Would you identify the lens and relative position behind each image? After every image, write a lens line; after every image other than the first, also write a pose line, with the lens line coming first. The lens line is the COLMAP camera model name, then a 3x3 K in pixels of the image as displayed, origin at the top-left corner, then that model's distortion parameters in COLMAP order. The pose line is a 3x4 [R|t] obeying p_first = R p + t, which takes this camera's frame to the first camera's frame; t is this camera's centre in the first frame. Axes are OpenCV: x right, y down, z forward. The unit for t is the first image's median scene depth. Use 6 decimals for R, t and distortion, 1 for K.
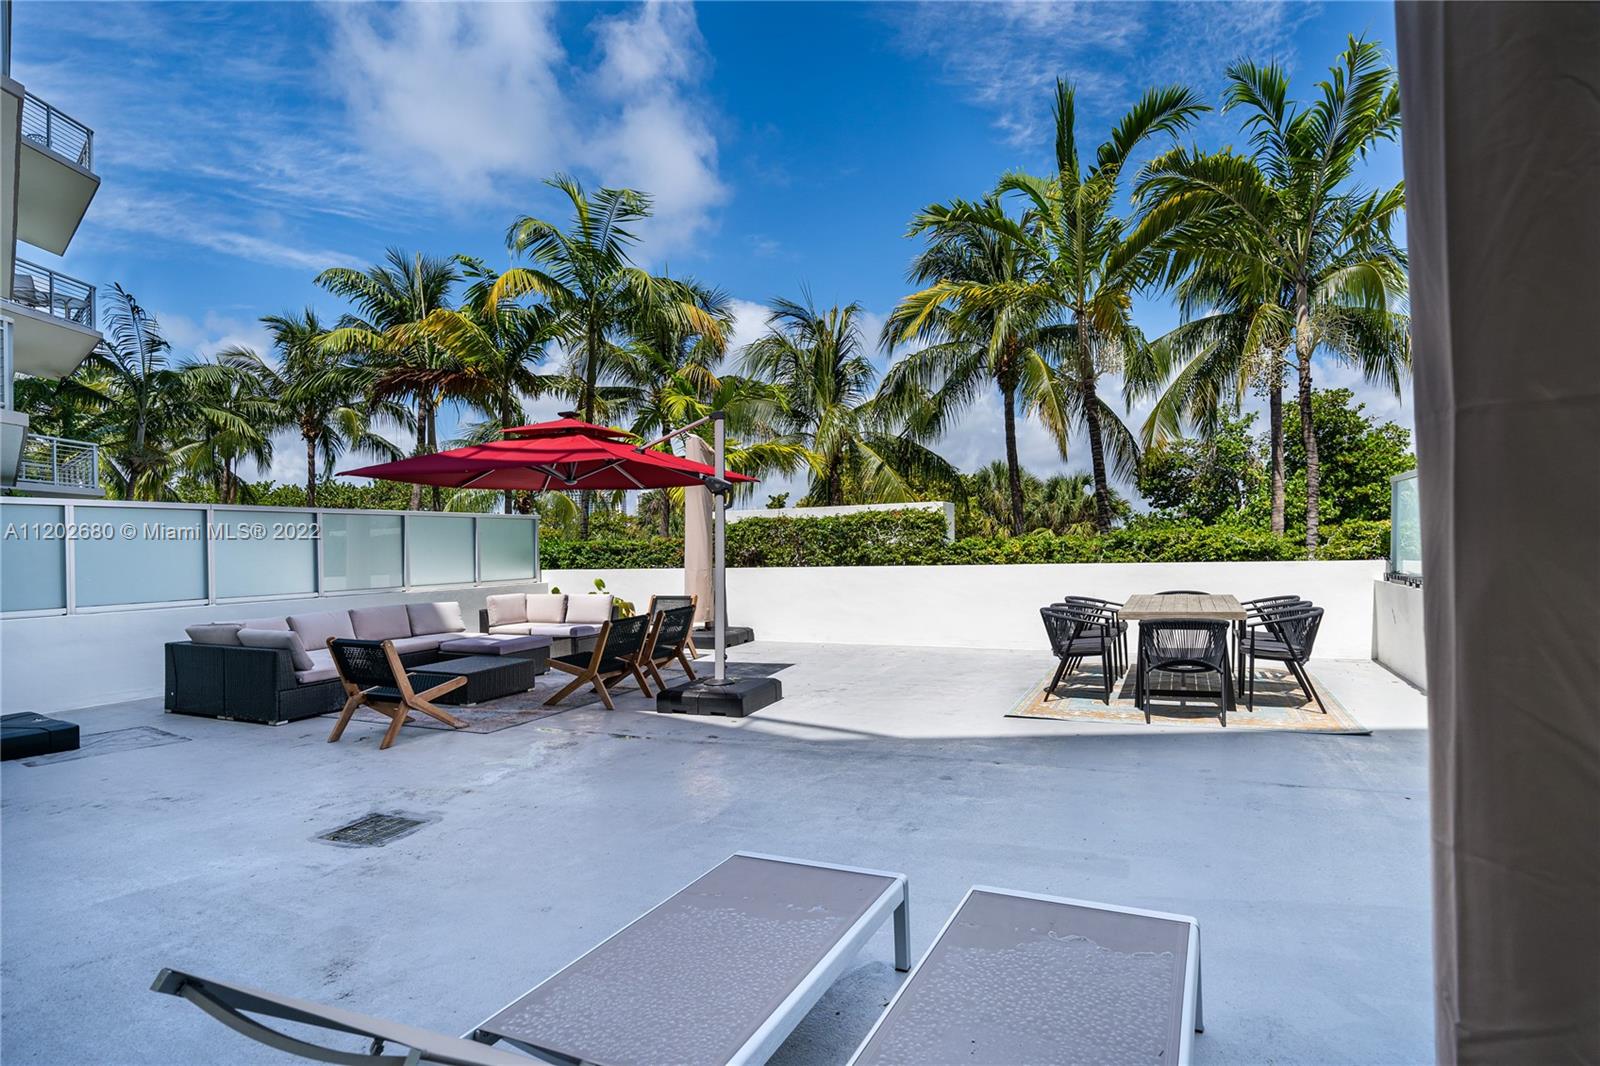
lens RADIAL K [[861.0, 0, 821.2], [0, 861.0, 566.4], [0, 0, 1]] dist [-0.001764, 0.003505]
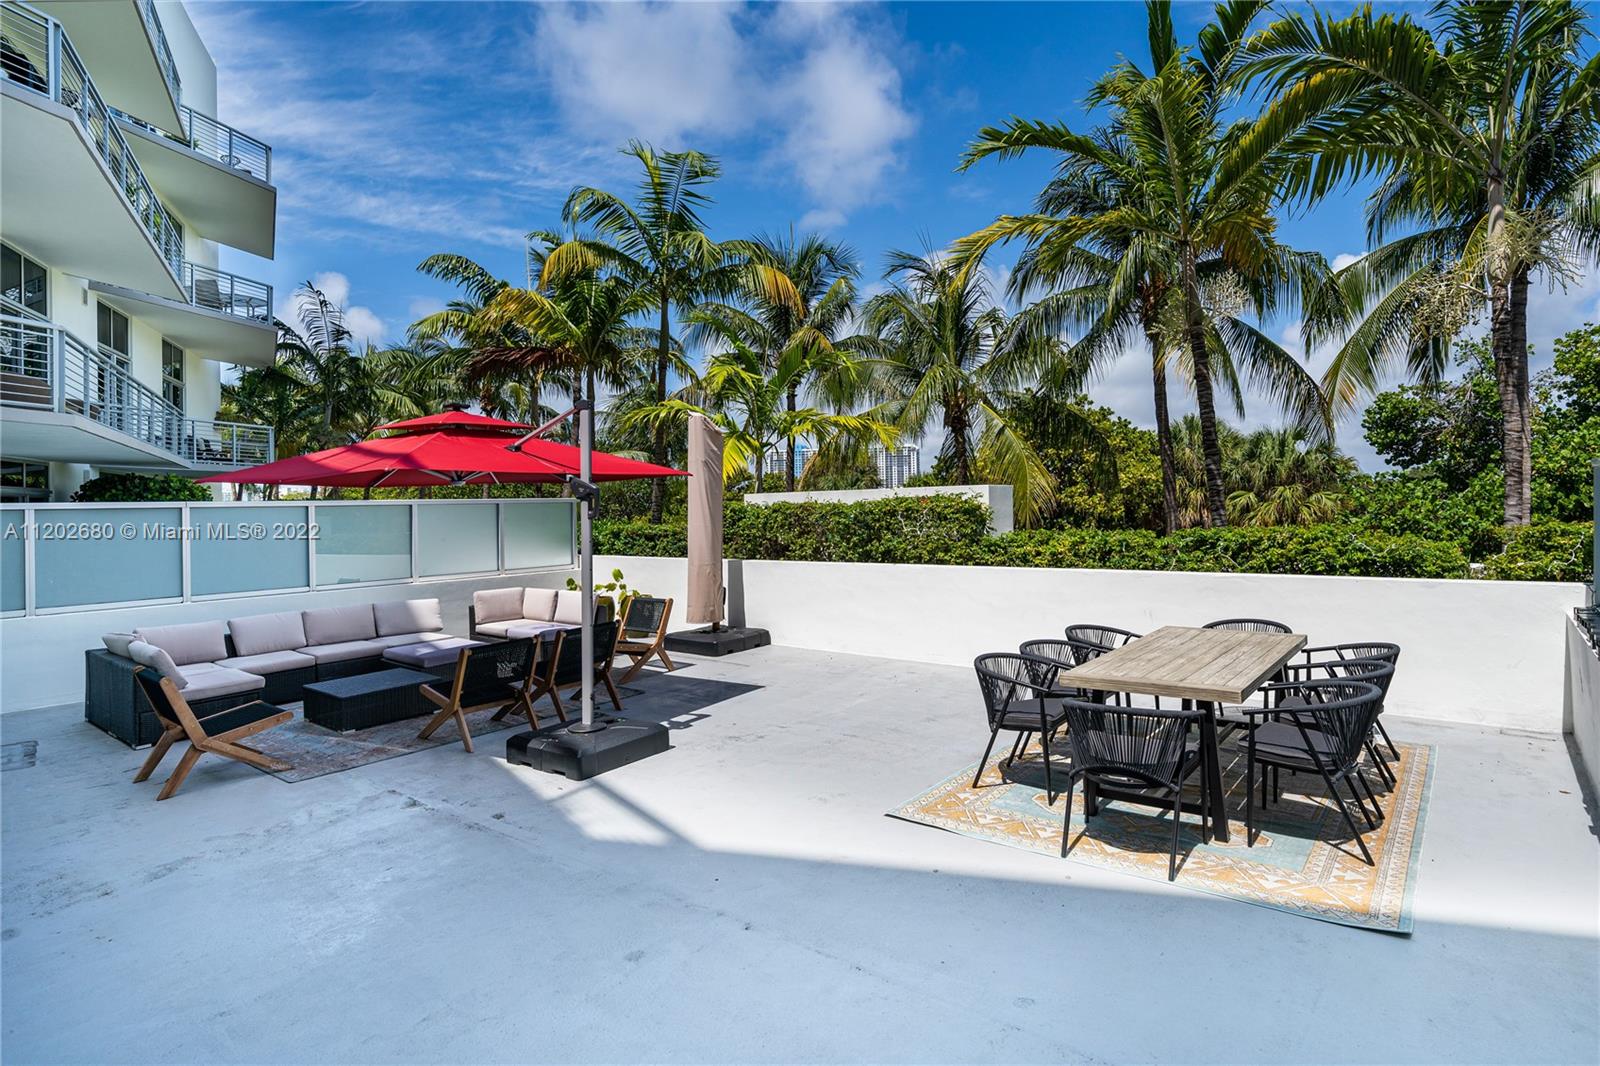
lens RADIAL K [[861.0, 0, 824.3], [0, 861.0, 509.1], [0, 0, 1]] dist [-0.001764, 0.003505]
pose [[0.967052, 0.001047, -0.254576, 0.203029], [-0.004146, 0.999924, -0.011639, -0.042697], [0.254544, 0.012311, 0.966983, 0.170151]]
